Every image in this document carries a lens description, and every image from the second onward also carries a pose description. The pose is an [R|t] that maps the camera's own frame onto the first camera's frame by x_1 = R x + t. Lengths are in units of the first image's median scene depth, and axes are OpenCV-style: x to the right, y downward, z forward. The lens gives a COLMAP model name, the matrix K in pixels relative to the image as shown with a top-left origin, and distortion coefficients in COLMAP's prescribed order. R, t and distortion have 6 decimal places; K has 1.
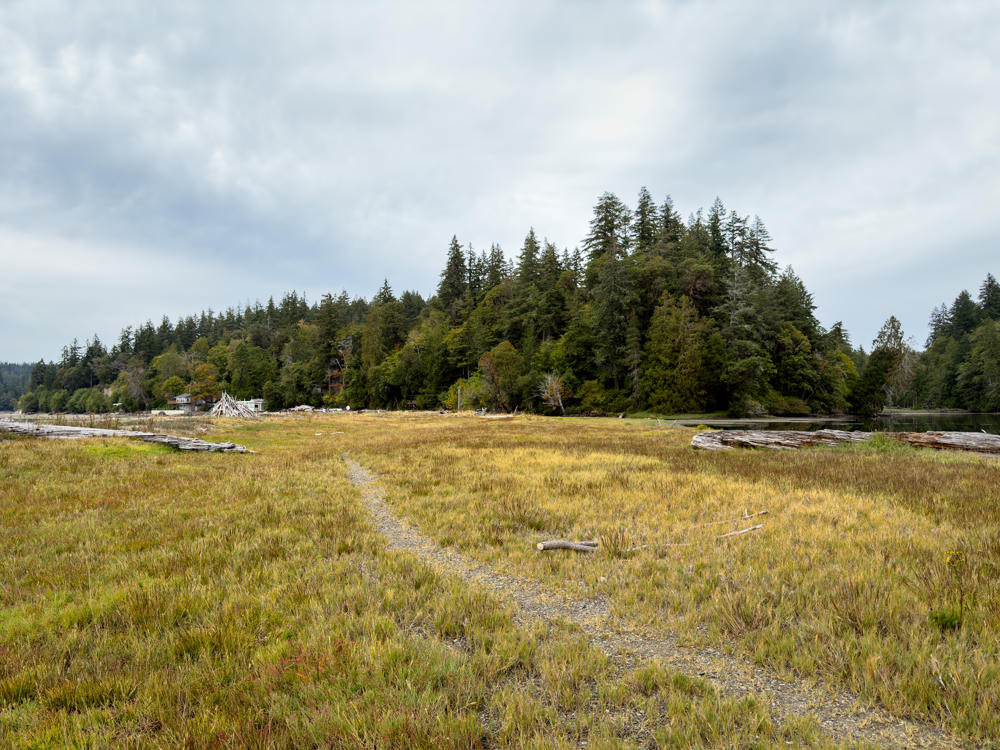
lens RADIAL K [[701.1, 0, 500.2], [0, 701.1, 379.3], [0, 0, 1]] dist [0.084342, 0.000509]
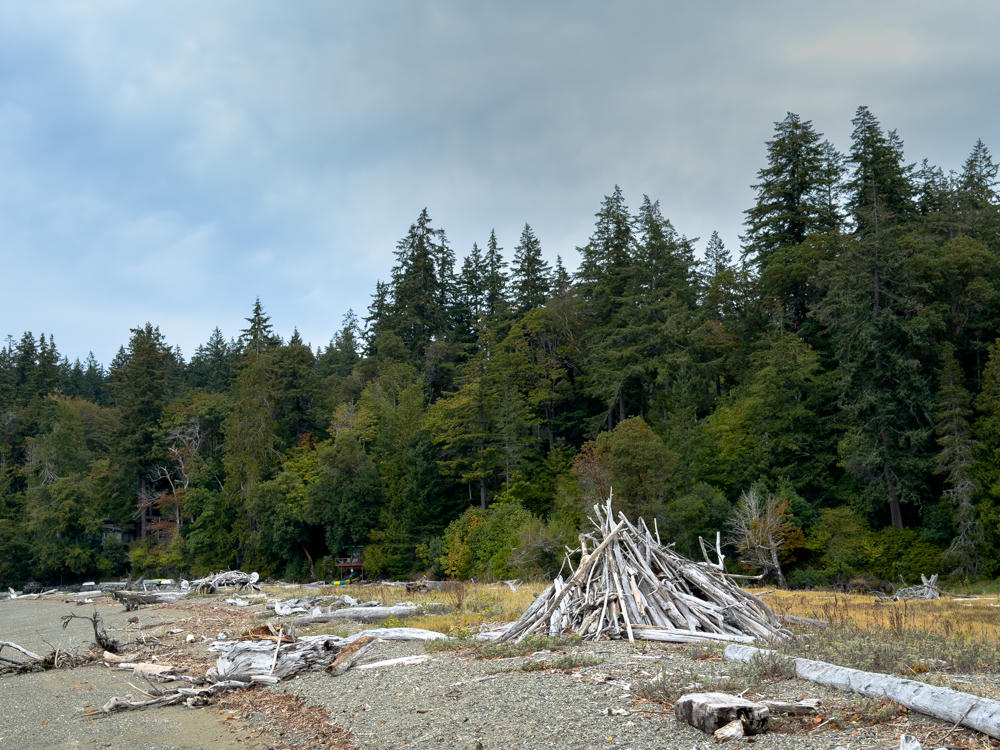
lens RADIAL K [[1230.2, 0, 499.5], [0, 1230.2, 371.0], [0, 0, 1]] dist [0.117355, 0.000000]
pose [[0.991125, 0.012431, 0.132354, -0.139263], [0.003660, 0.992689, -0.120647, 0.007334], [-0.132886, 0.120061, 0.983833, 0.200482]]
